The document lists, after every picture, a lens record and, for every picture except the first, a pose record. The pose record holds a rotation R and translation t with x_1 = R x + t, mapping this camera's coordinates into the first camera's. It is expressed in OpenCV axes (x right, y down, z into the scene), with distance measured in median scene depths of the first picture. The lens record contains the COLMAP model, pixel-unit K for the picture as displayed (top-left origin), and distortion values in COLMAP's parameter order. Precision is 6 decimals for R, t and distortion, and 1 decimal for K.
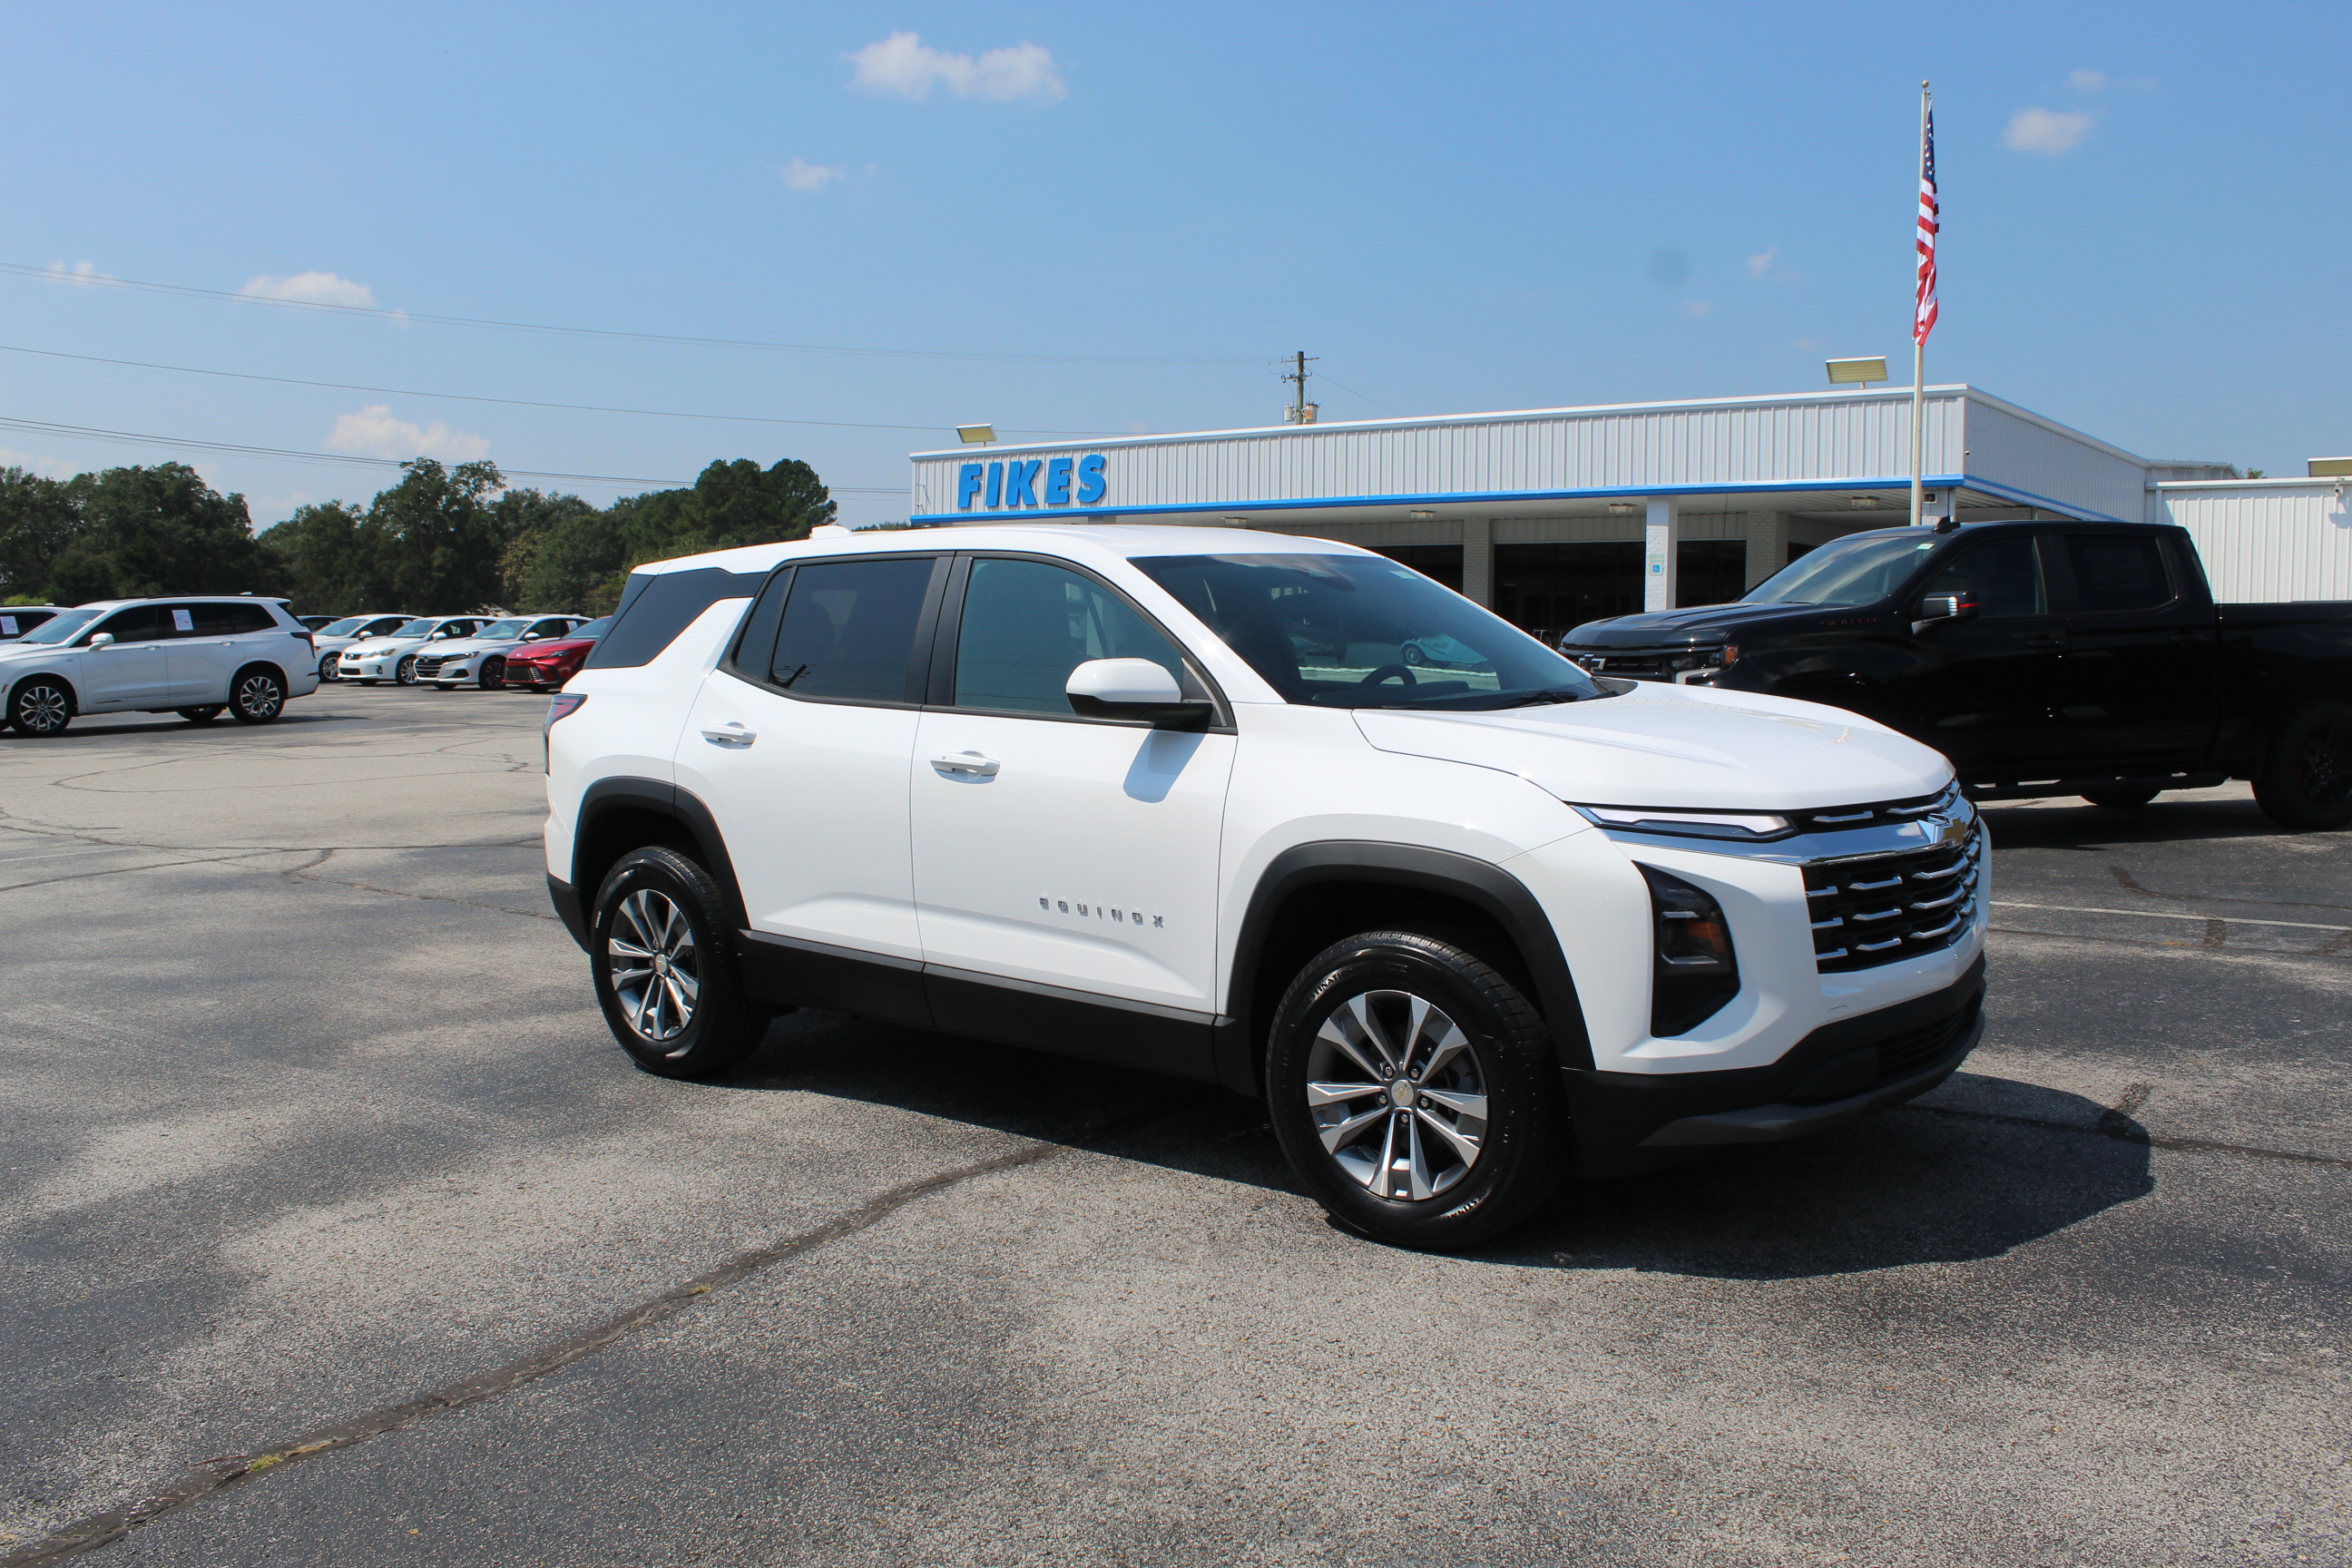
lens RADIAL K [[1957.5, 0, 1174.8], [0, 1957.5, 786.4], [0, 0, 1]] dist [-0.121246, 0.061939]
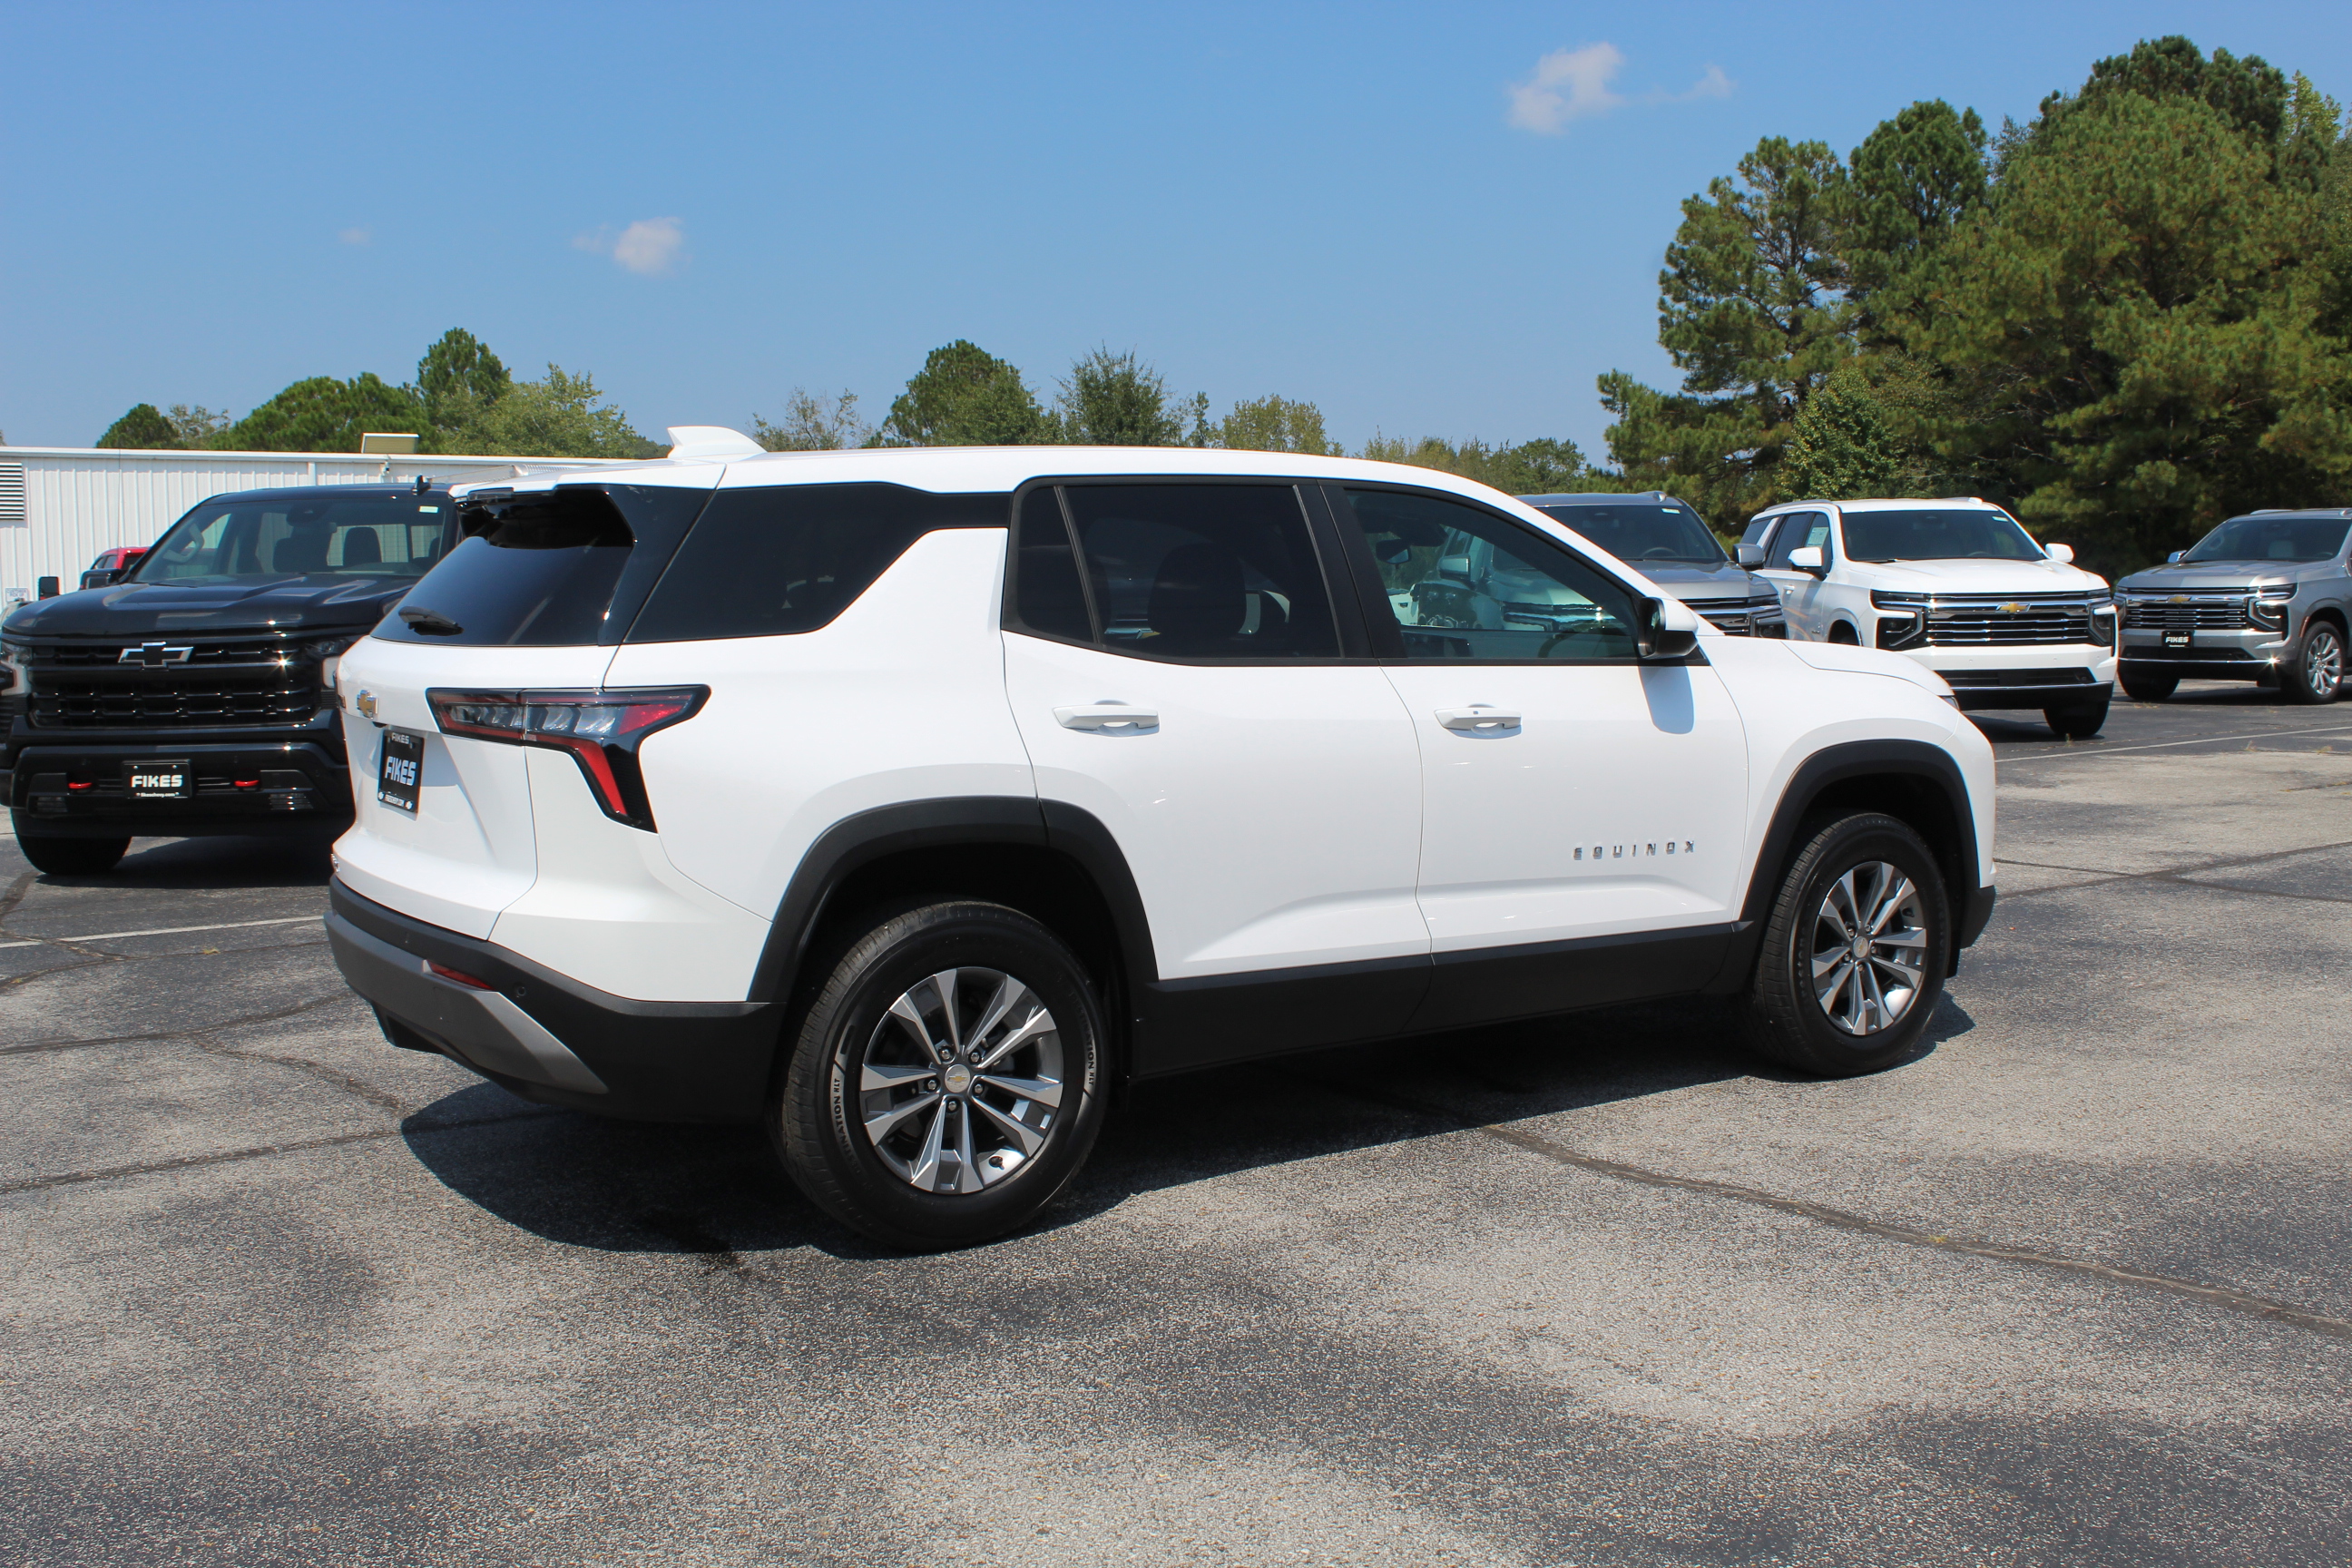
lens RADIAL K [[2351.3, 0, 1185.4], [0, 2351.3, 780.1], [0, 0, 1]] dist [-0.084623, 0.000000]
pose [[0.299914, -0.076553, 0.950890, -0.329050], [0.095060, 0.994212, 0.050059, -0.014074], [-0.949218, 0.075378, 0.305455, 0.224122]]
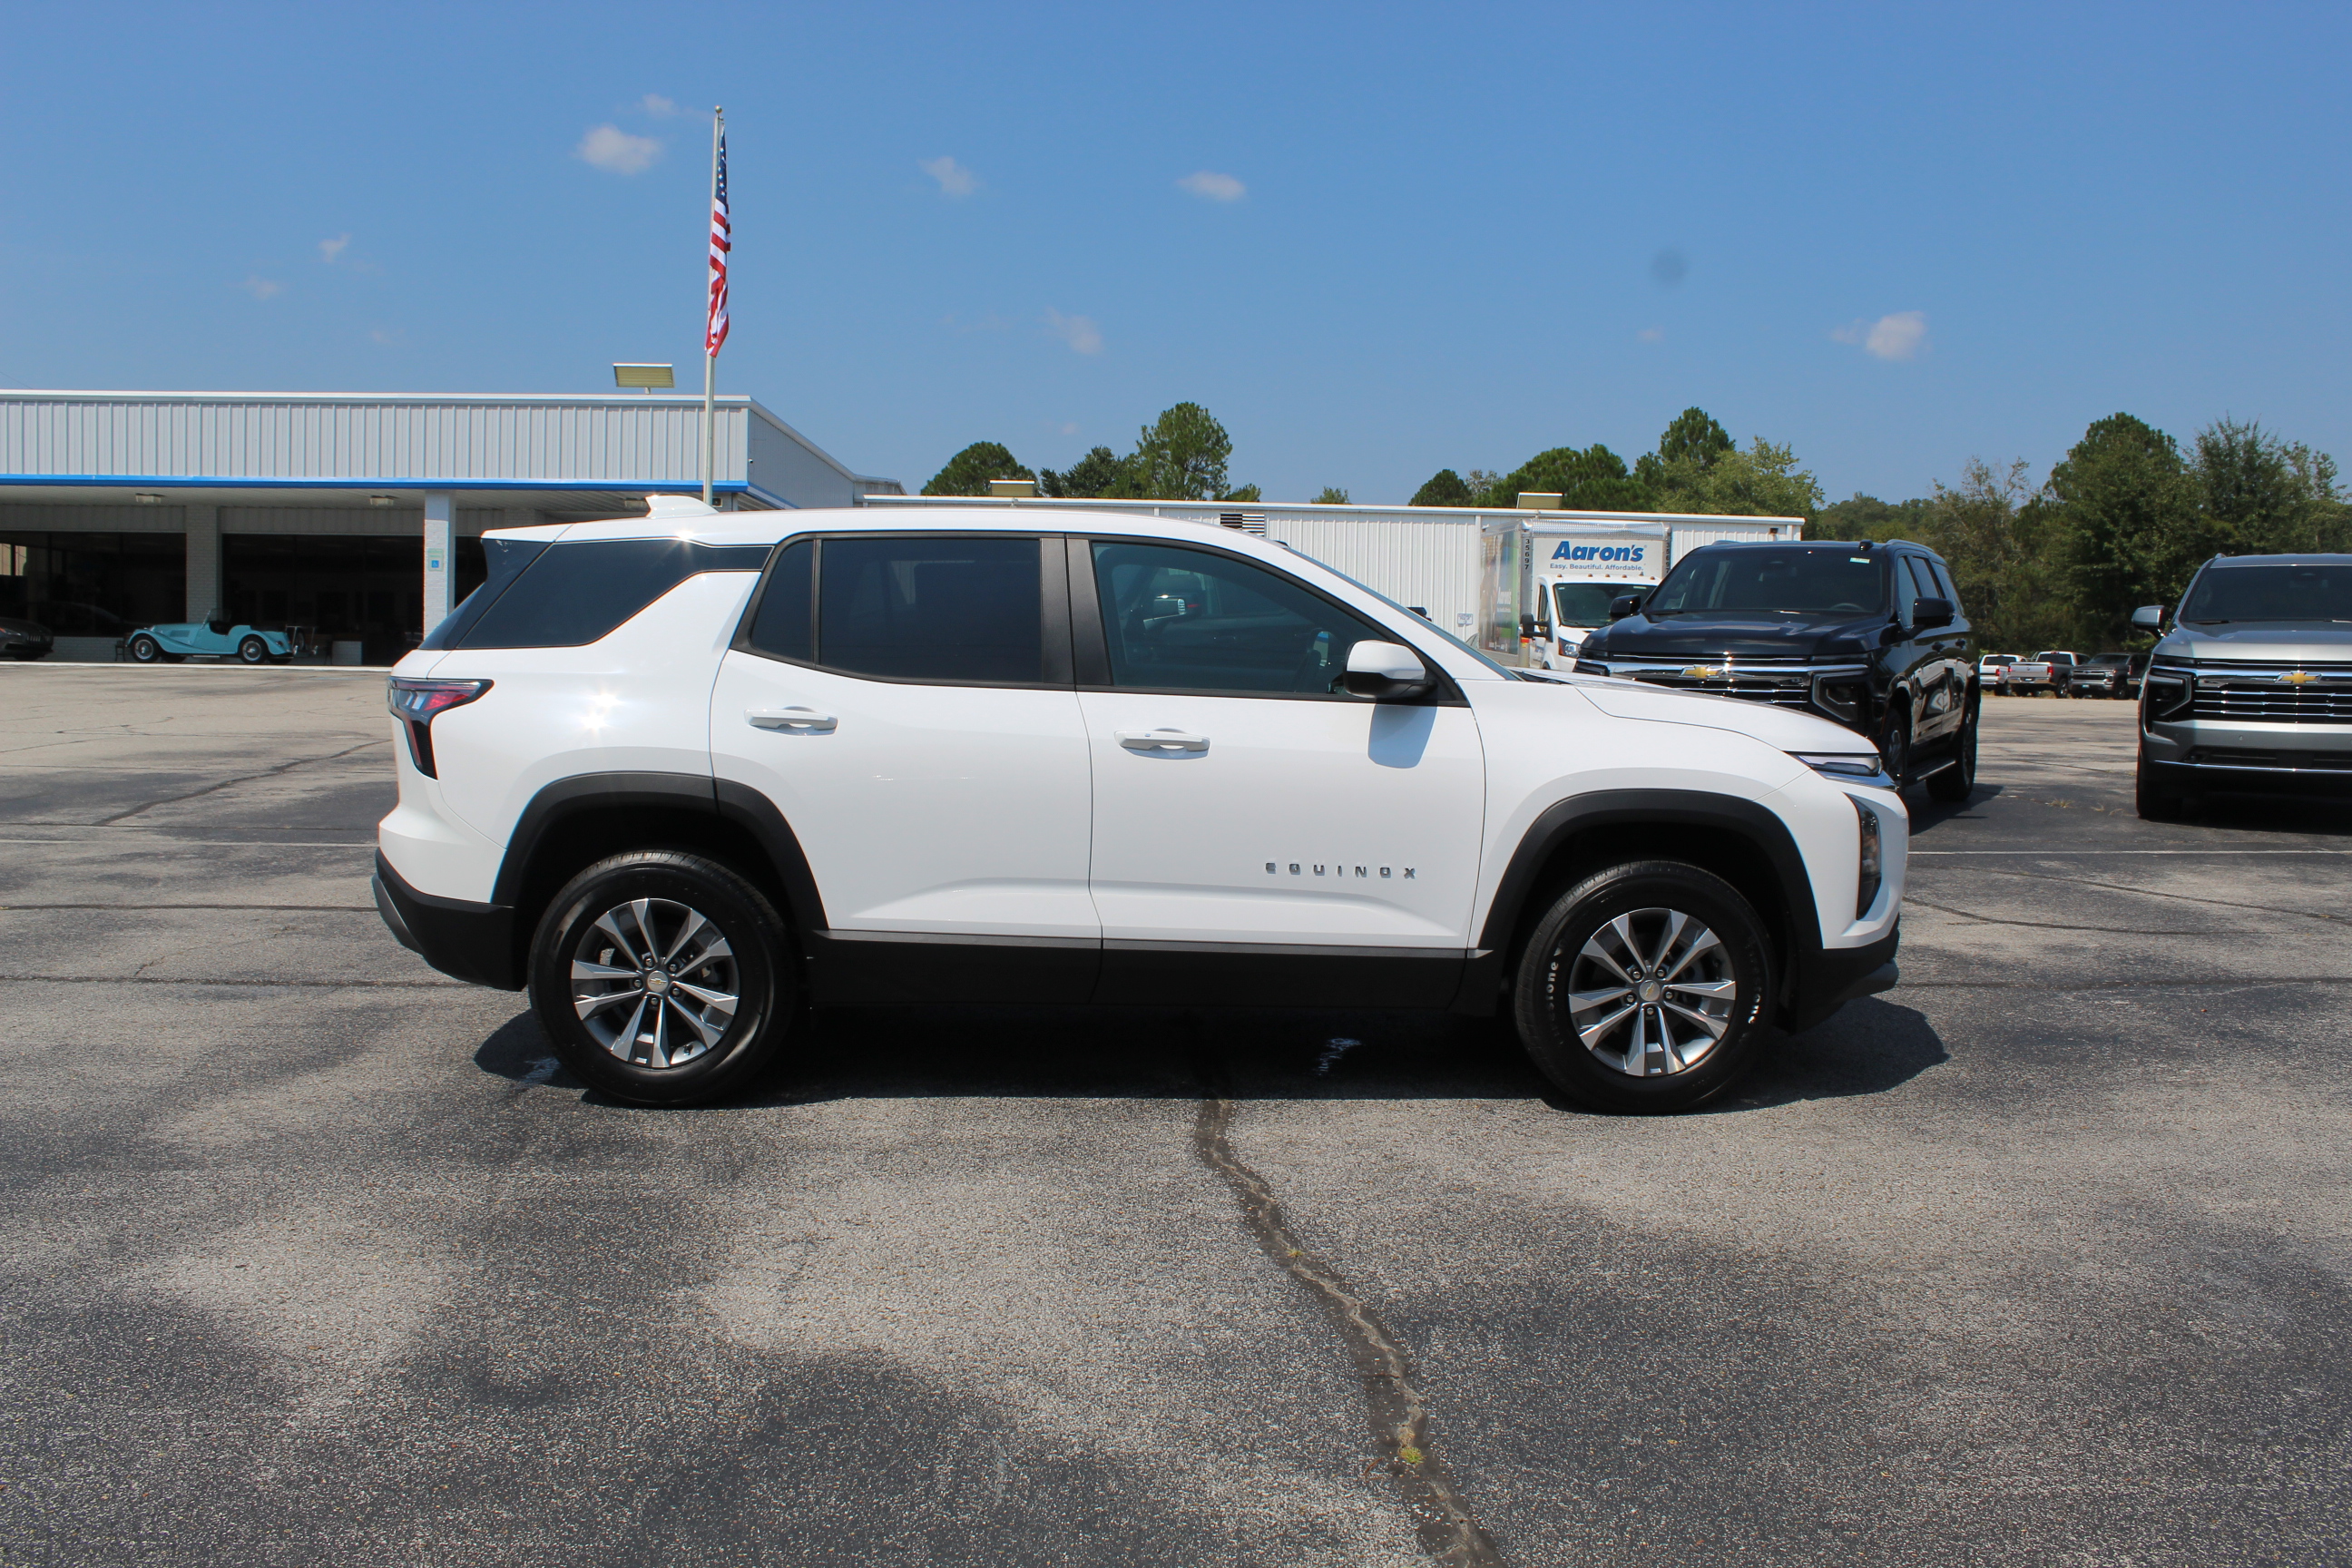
lens RADIAL K [[1957.5, 0, 1175.3], [0, 1957.5, 782.3], [0, 0, 1]] dist [-0.121246, 0.061939]
pose [[0.767601, -0.036375, 0.639895, -0.214231], [0.037550, 0.999226, 0.011758, -0.000456], [-0.639827, 0.015003, 0.768372, 0.056318]]
